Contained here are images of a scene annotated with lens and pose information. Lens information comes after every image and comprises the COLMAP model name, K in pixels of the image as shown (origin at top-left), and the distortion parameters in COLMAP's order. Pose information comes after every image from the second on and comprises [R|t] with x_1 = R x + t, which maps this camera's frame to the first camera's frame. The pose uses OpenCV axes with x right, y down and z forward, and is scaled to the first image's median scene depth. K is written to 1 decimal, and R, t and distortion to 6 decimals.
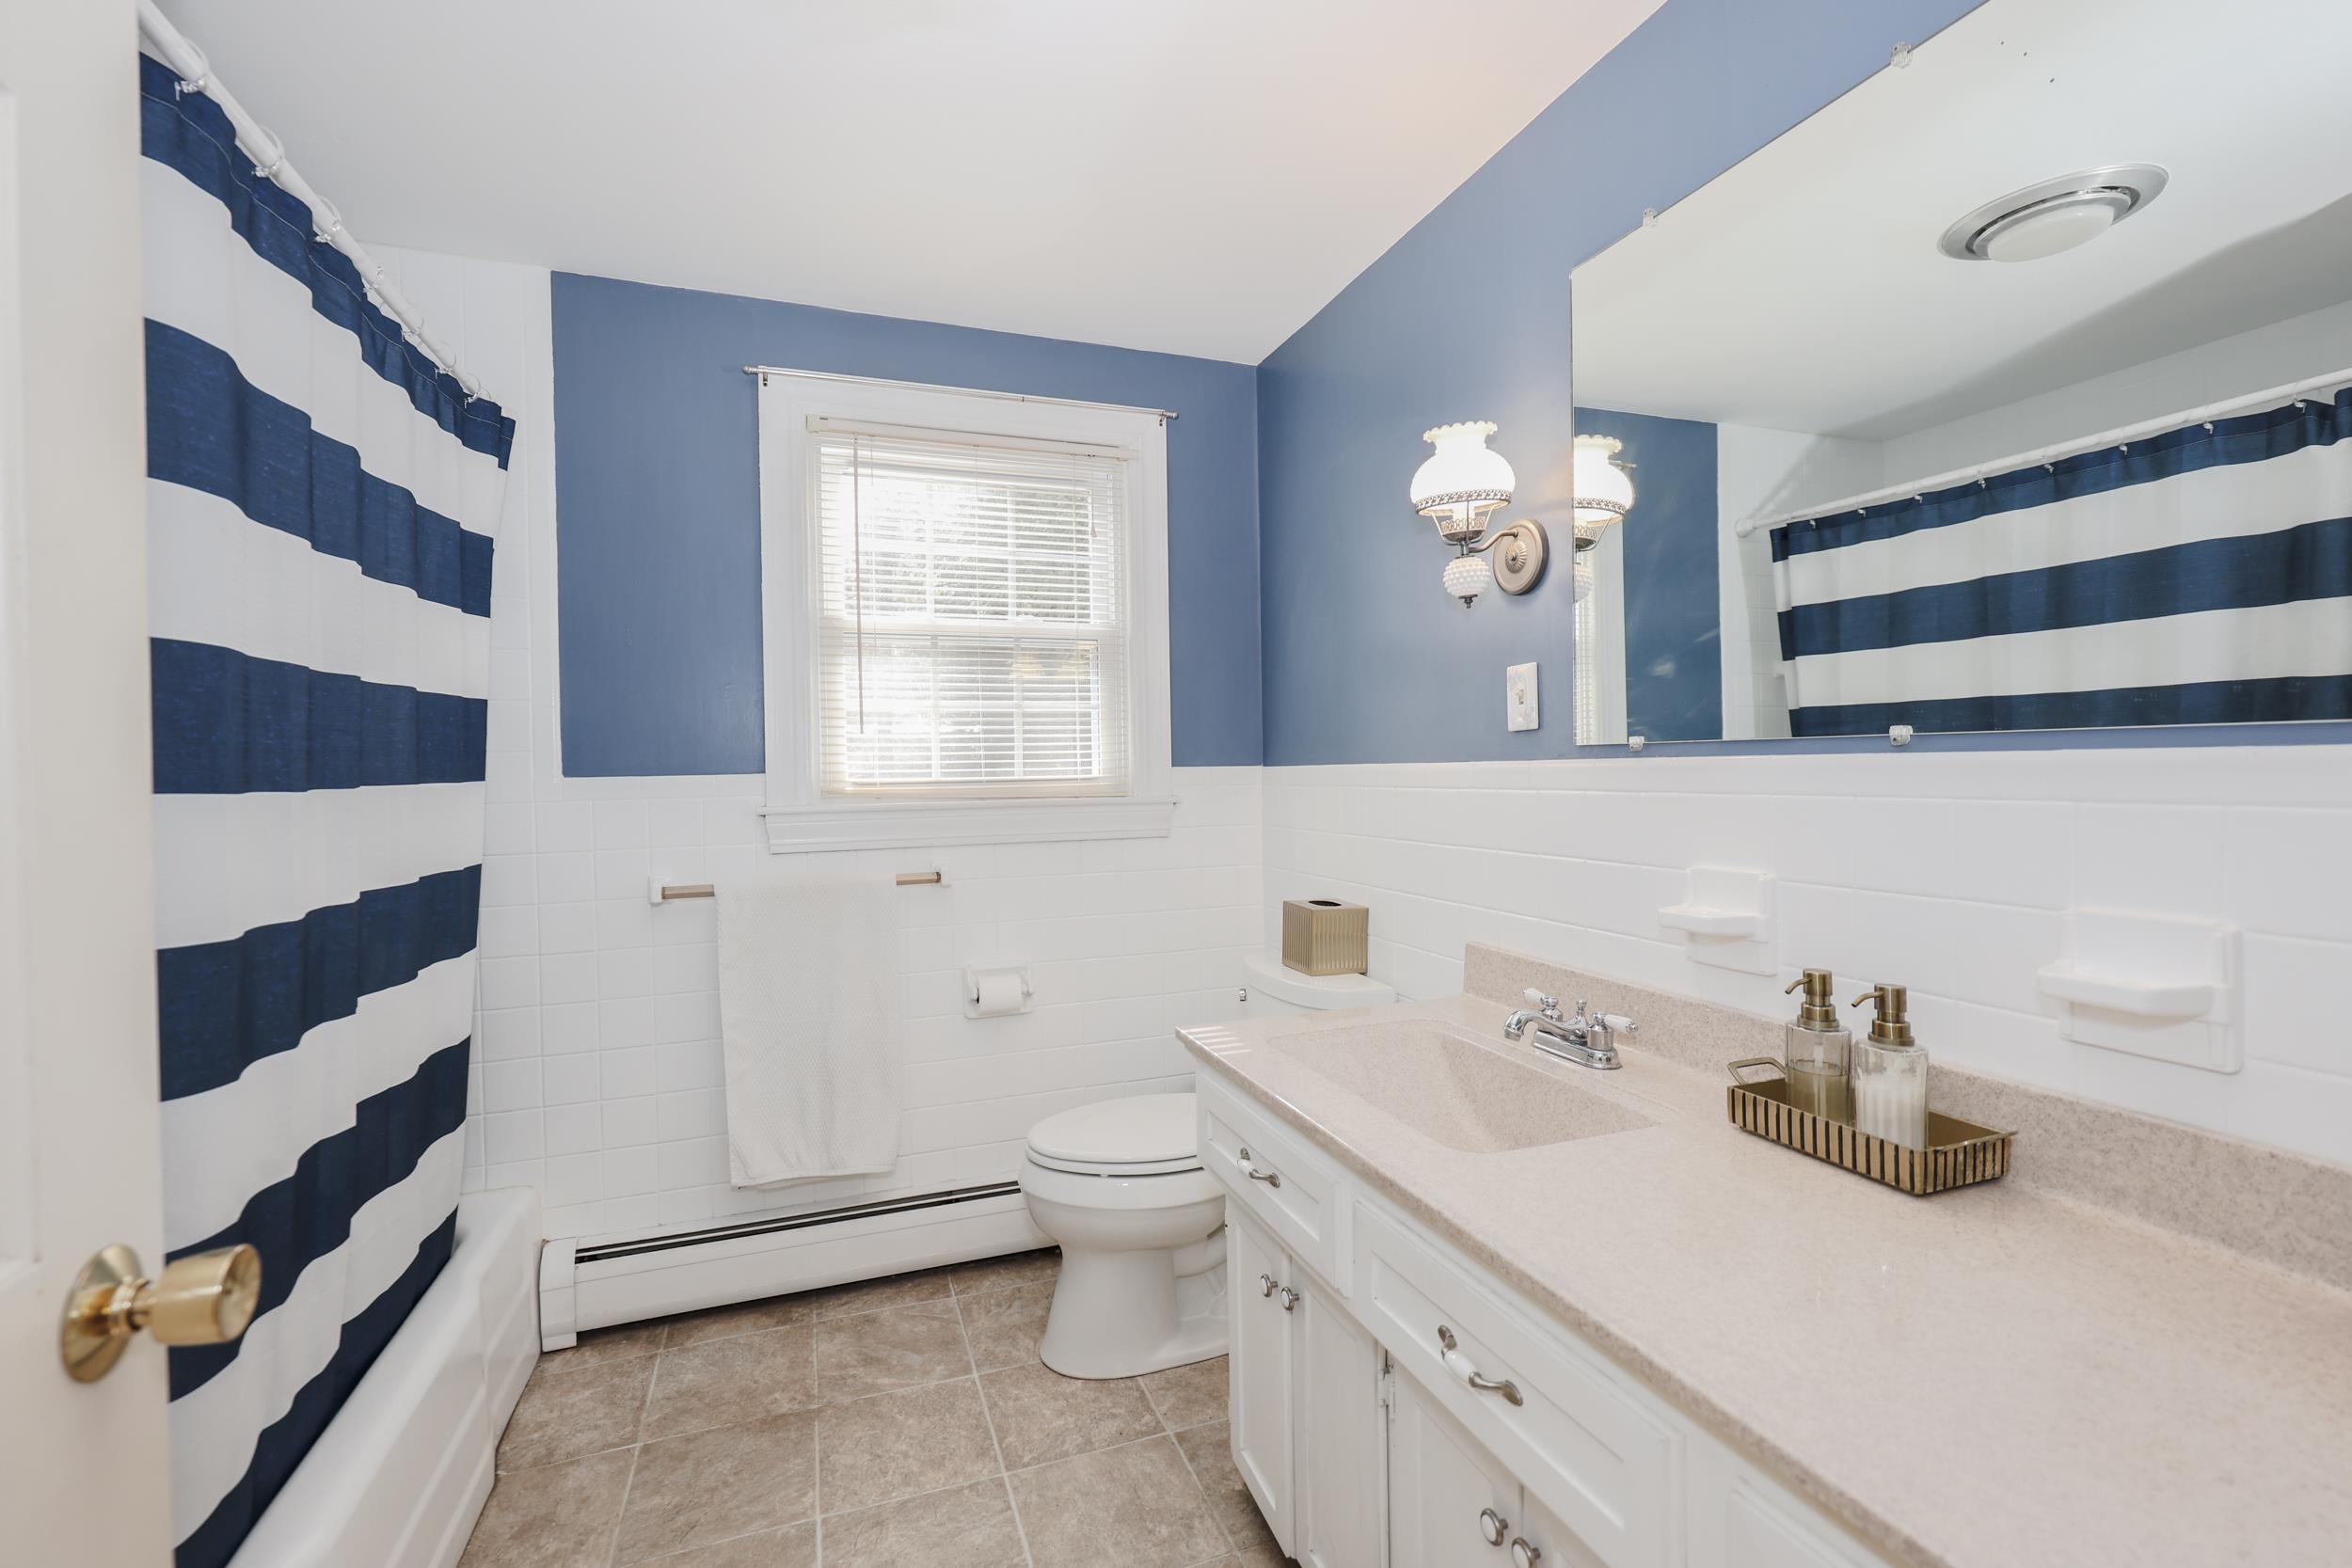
lens RADIAL K [[999.5, 0, 1182.1], [0, 999.5, 782.8], [0, 0, 1]] dist [-0.000440, 0.000423]
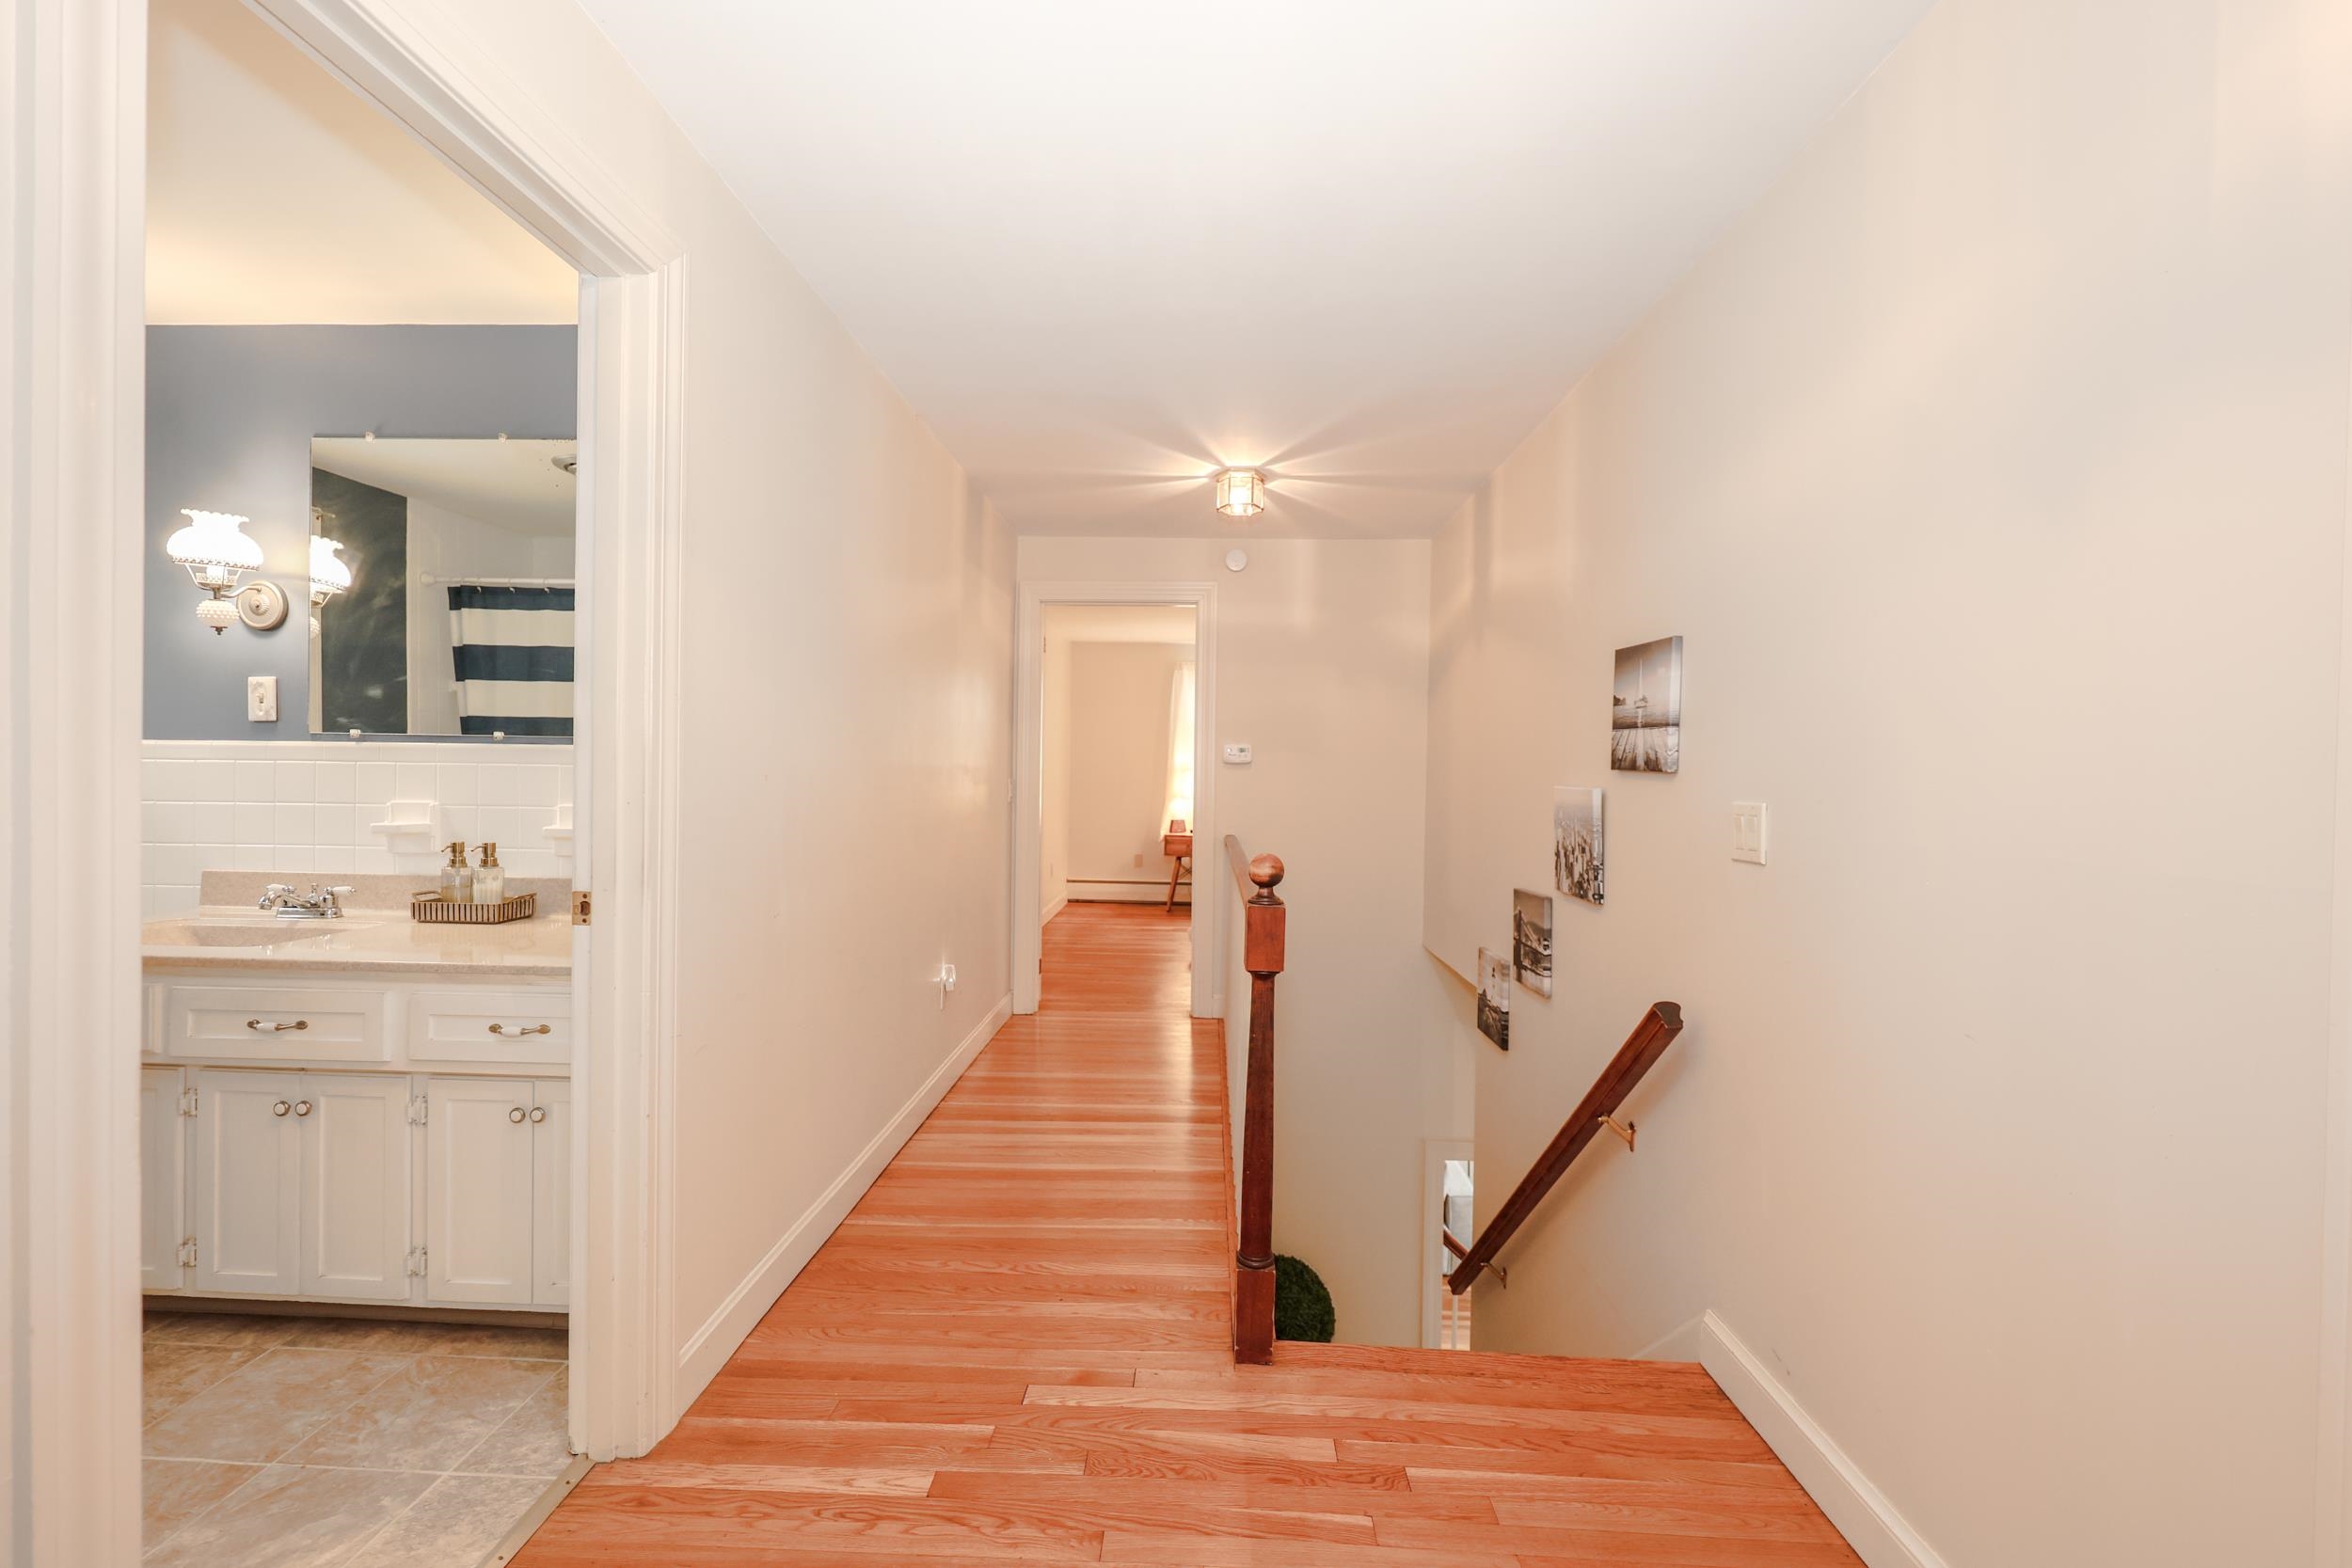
lens RADIAL K [[999.5, 0, 1182.1], [0, 999.5, 782.8], [0, 0, 1]] dist [-0.000440, 0.000423]
pose [[0.400400, 0.011710, 0.916266, -0.503796], [-0.008878, 0.999921, -0.008899, 0.044386], [-0.916297, -0.004571, 0.400472, -0.909337]]
